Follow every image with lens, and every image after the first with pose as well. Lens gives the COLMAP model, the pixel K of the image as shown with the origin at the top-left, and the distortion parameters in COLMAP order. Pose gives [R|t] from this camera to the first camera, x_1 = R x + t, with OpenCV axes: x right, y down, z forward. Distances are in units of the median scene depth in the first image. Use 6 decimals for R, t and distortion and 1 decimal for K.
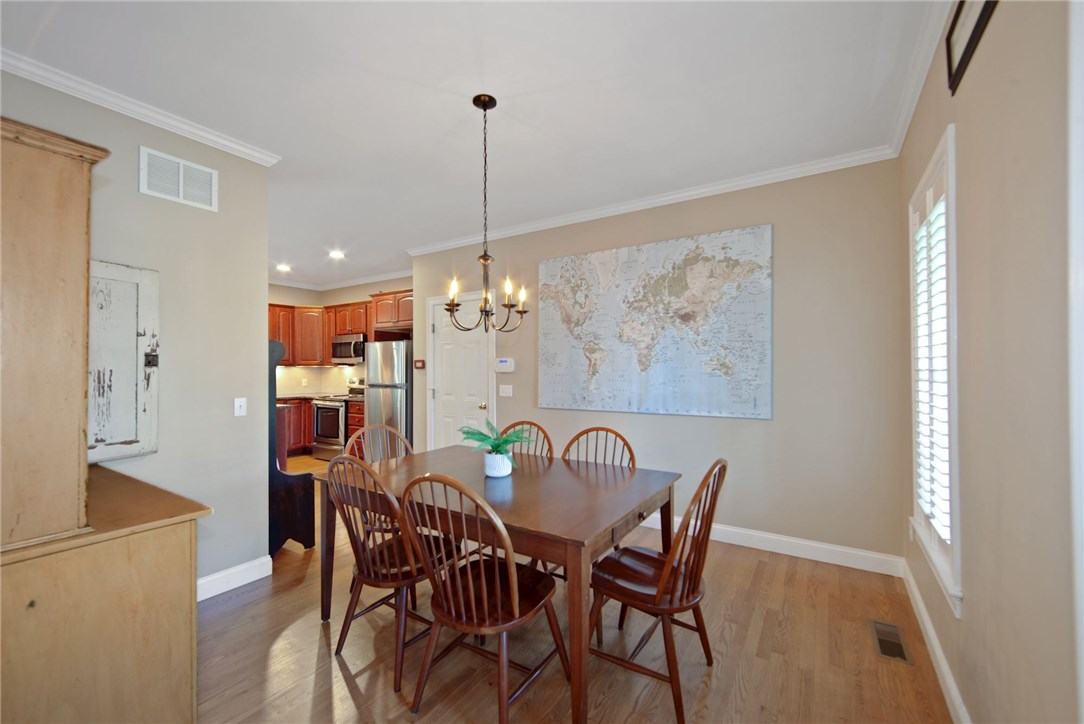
lens RADIAL K [[434.4, 0, 541.3], [0, 434.4, 366.3], [0, 0, 1]] dist [-0.000418, 0.000156]
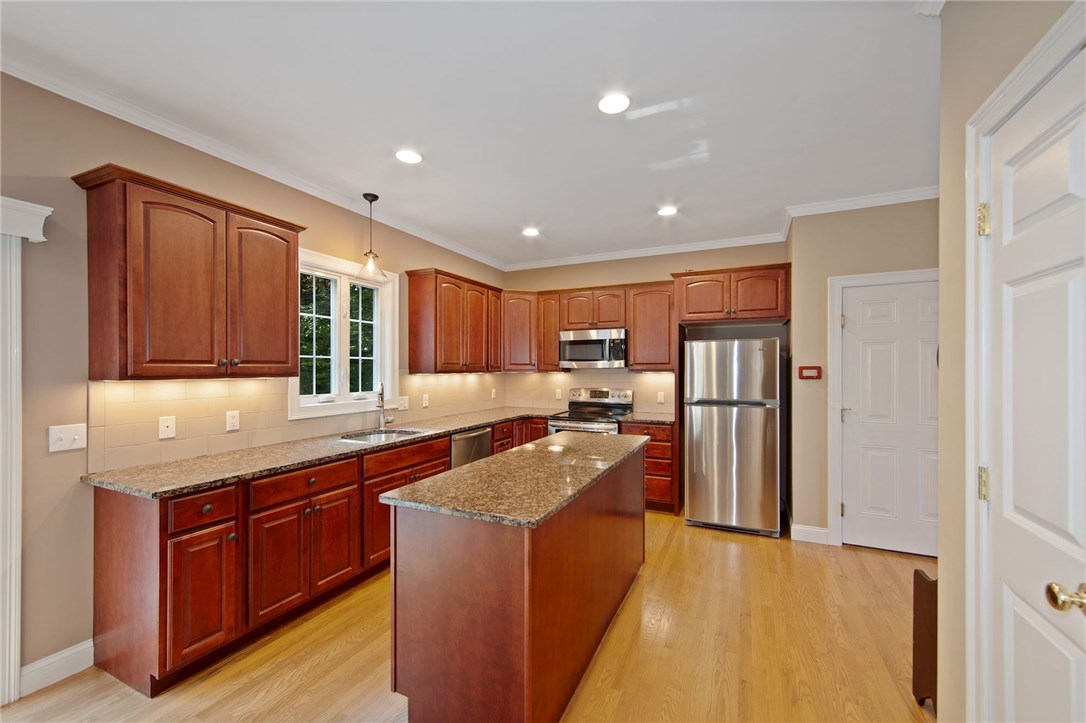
lens RADIAL K [[435.2, 0, 542.3], [0, 435.2, 365.8], [0, 0, 1]] dist [-0.000418, 0.000156]
pose [[0.991402, 0.004156, 0.130783, -0.695151], [-0.003741, 0.999987, -0.003415, -0.010131], [-0.130796, 0.002896, 0.991405, 0.321868]]
